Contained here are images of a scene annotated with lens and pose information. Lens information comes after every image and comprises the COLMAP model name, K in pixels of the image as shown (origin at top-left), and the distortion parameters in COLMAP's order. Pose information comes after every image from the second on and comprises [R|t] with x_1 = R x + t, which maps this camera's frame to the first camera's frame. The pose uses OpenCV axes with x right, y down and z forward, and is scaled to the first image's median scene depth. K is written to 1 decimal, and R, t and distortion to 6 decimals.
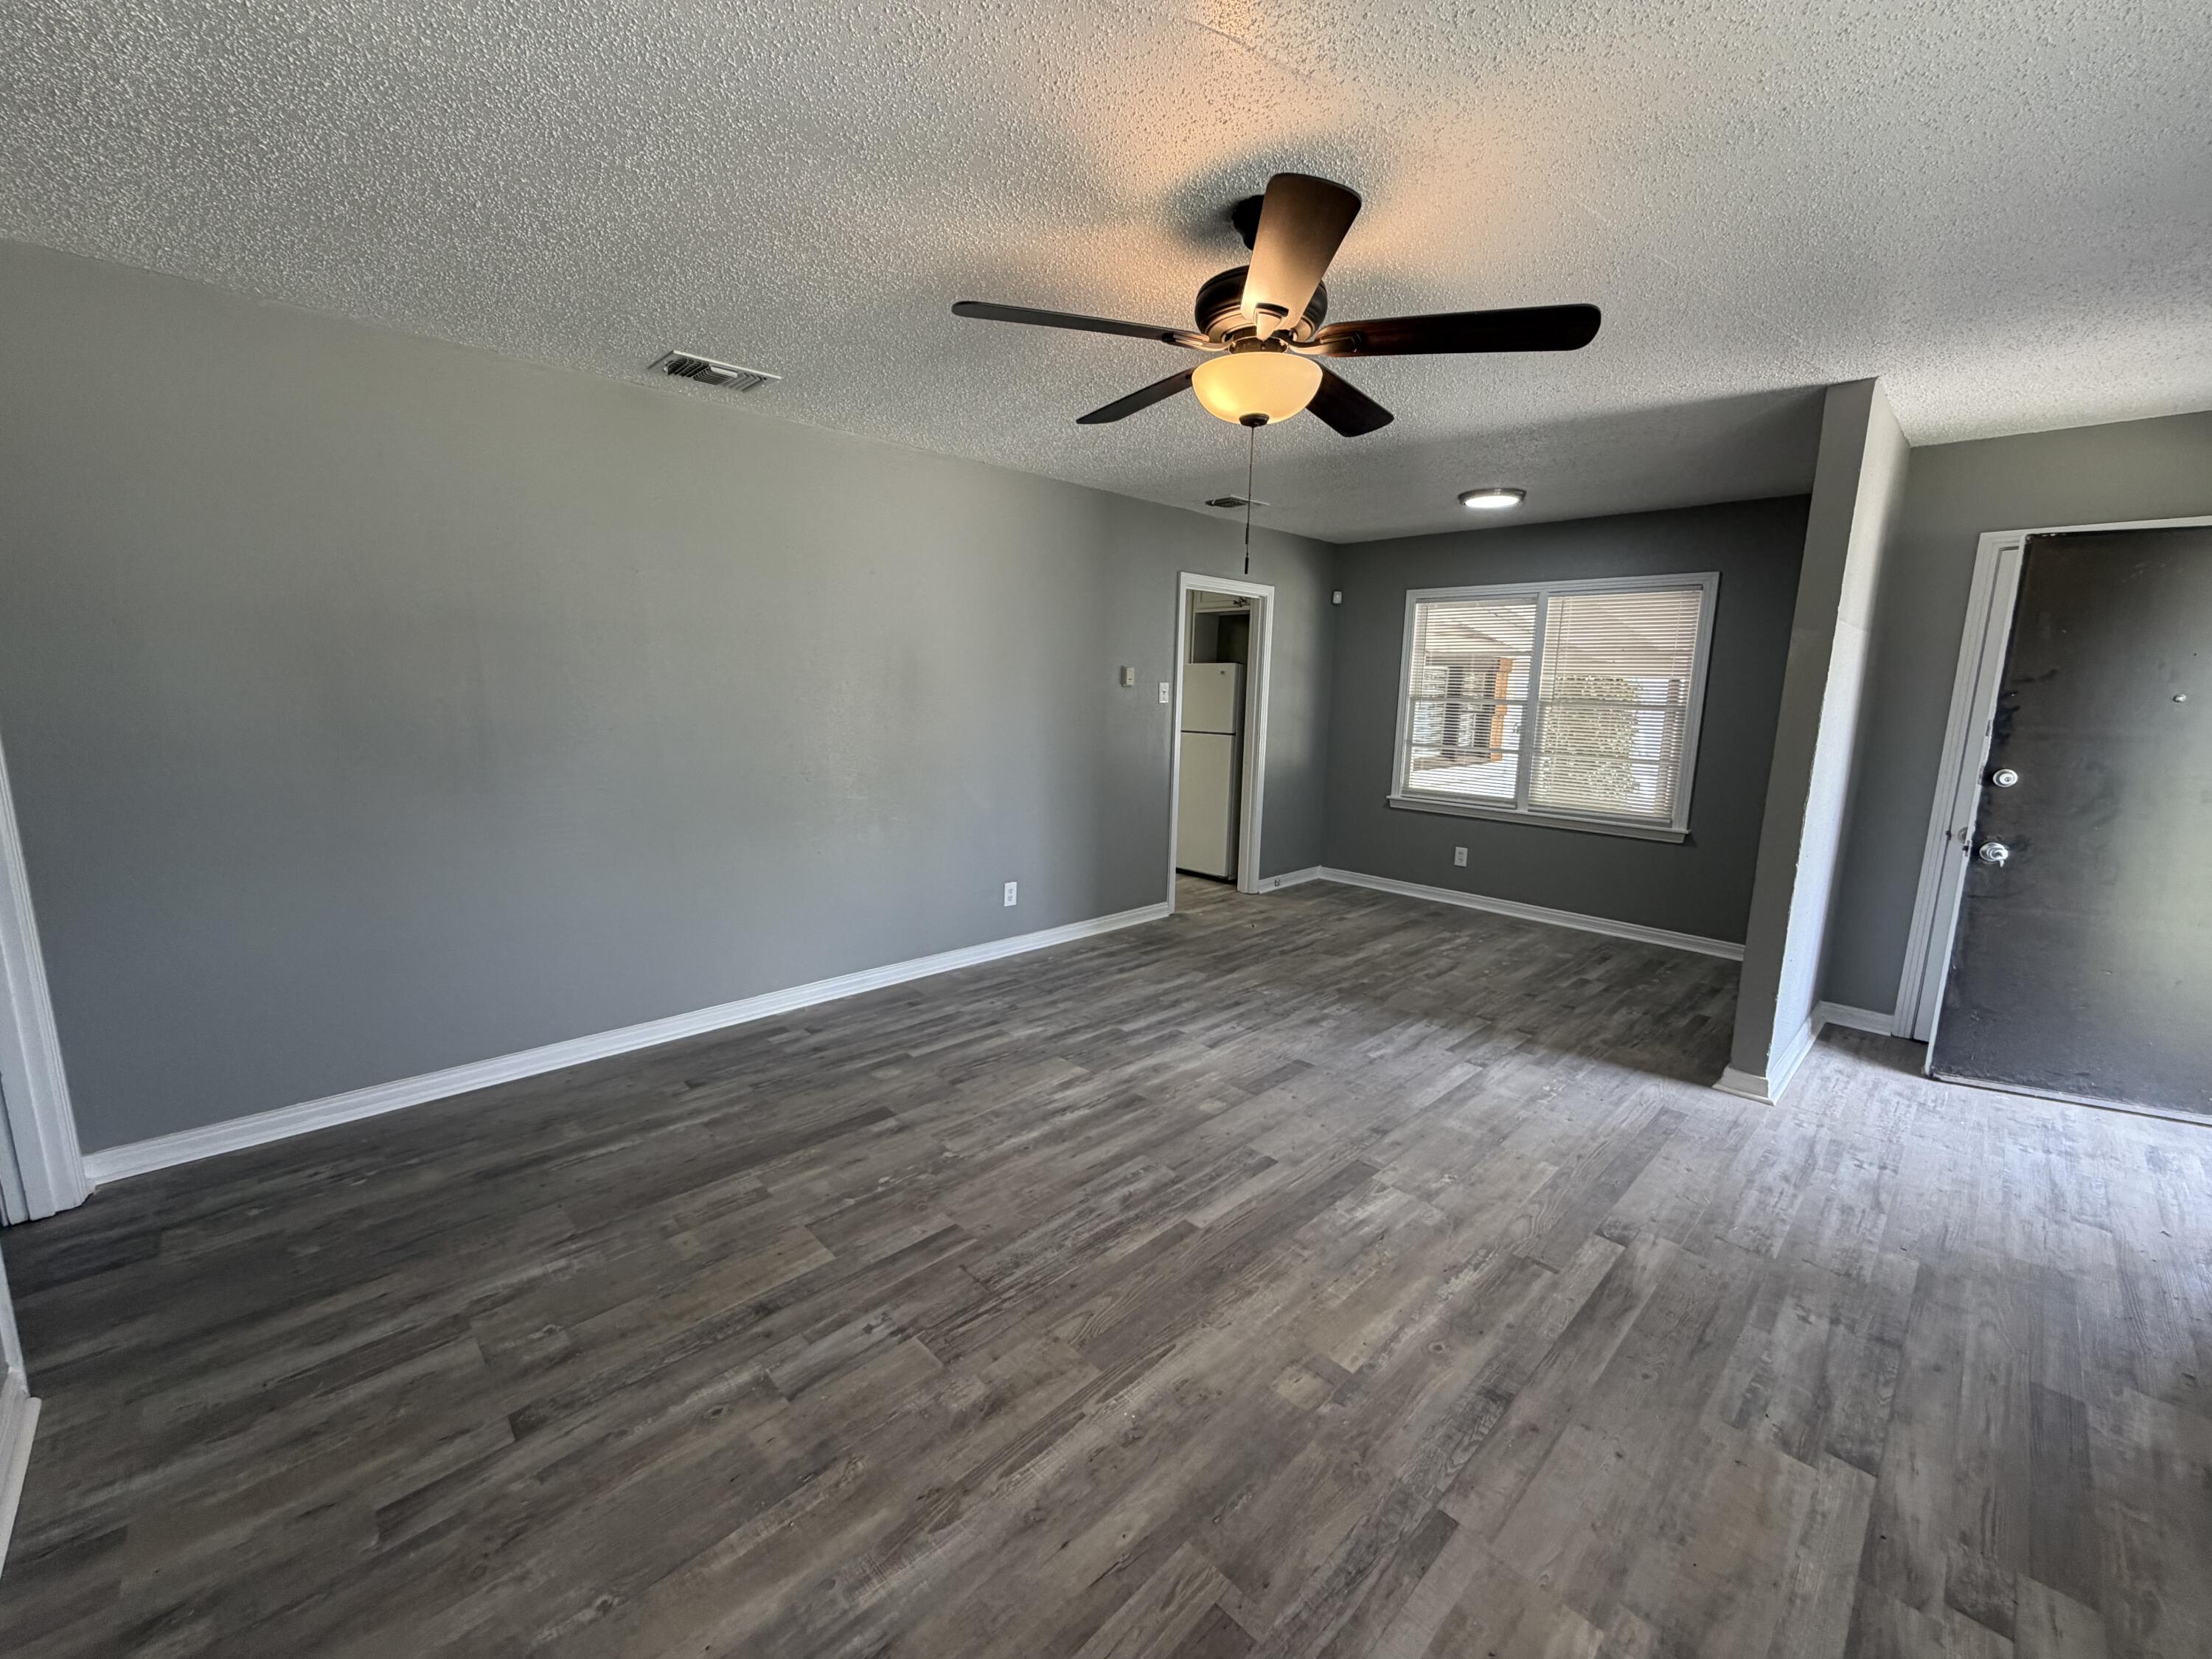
lens RADIAL K [[885.8, 0, 1097.8], [0, 885.8, 832.4], [0, 0, 1]] dist [-0.000726, 0.000484]
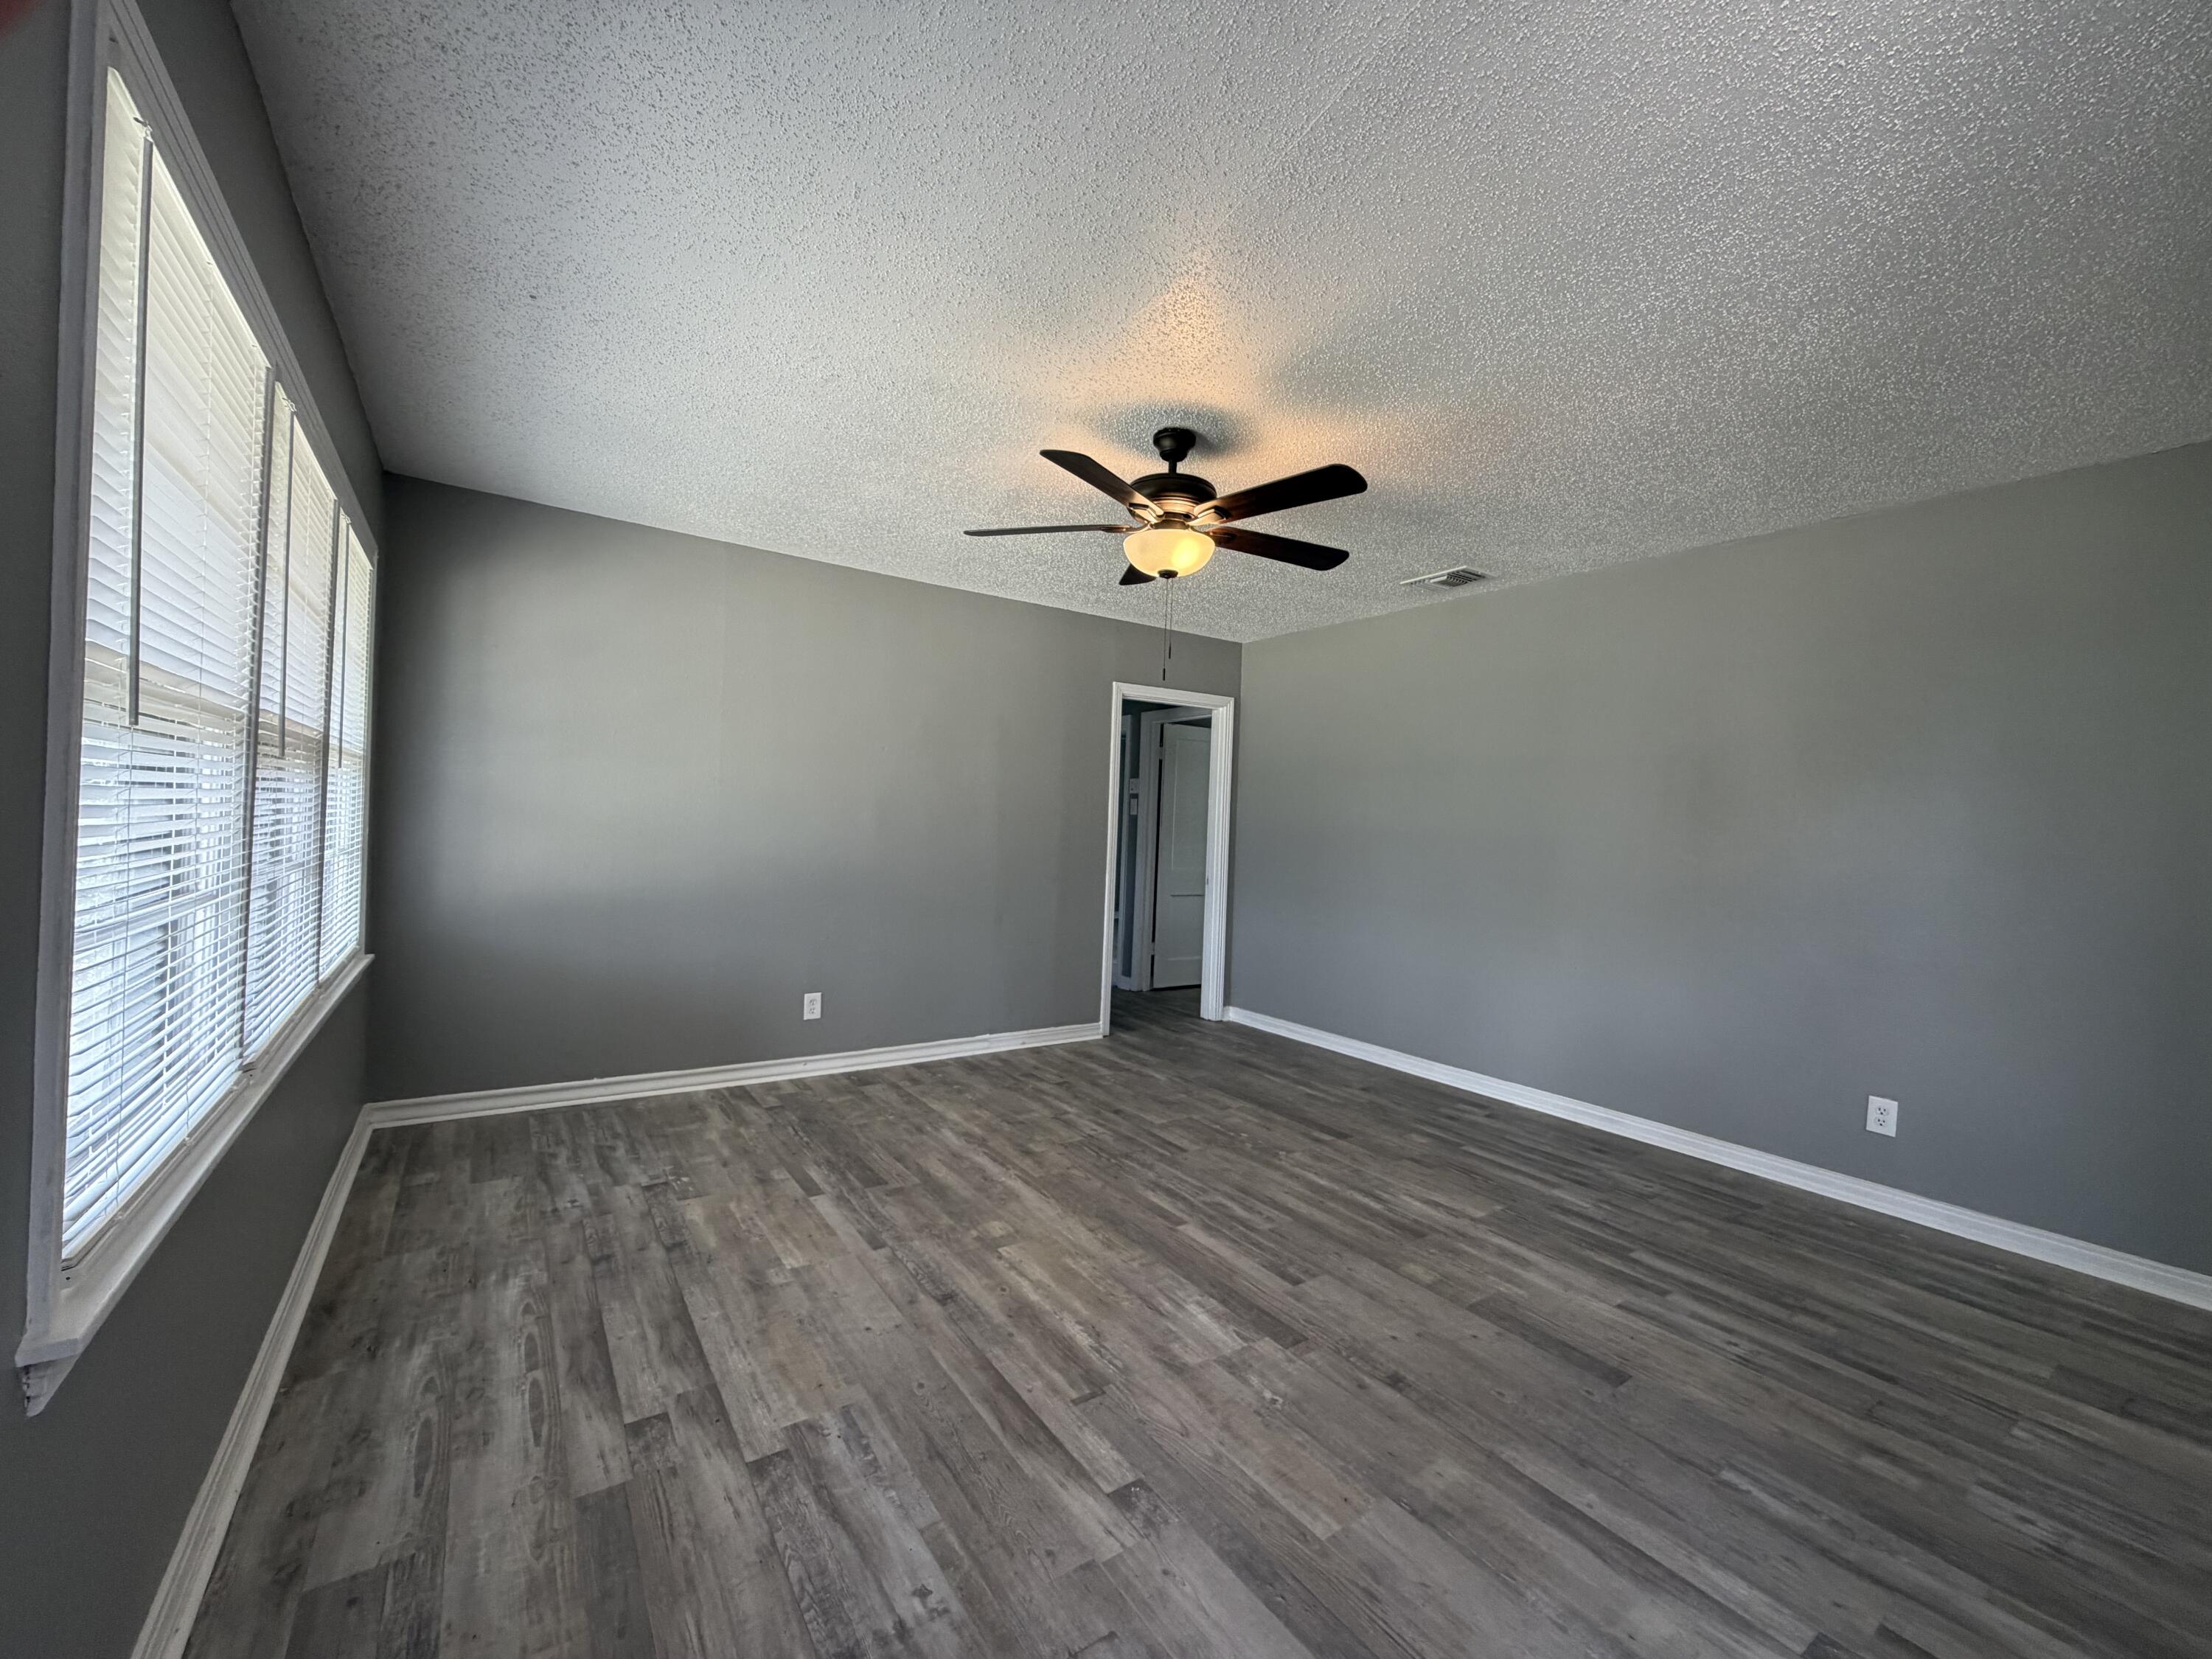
lens RADIAL K [[885.8, 0, 1097.8], [0, 885.8, 832.4], [0, 0, 1]] dist [-0.000726, 0.000484]
pose [[-0.167561, -0.019522, -0.985668, 1.192539], [-0.205548, 0.978523, 0.015562, -0.049547], [0.964196, 0.205209, -0.167975, 0.920930]]
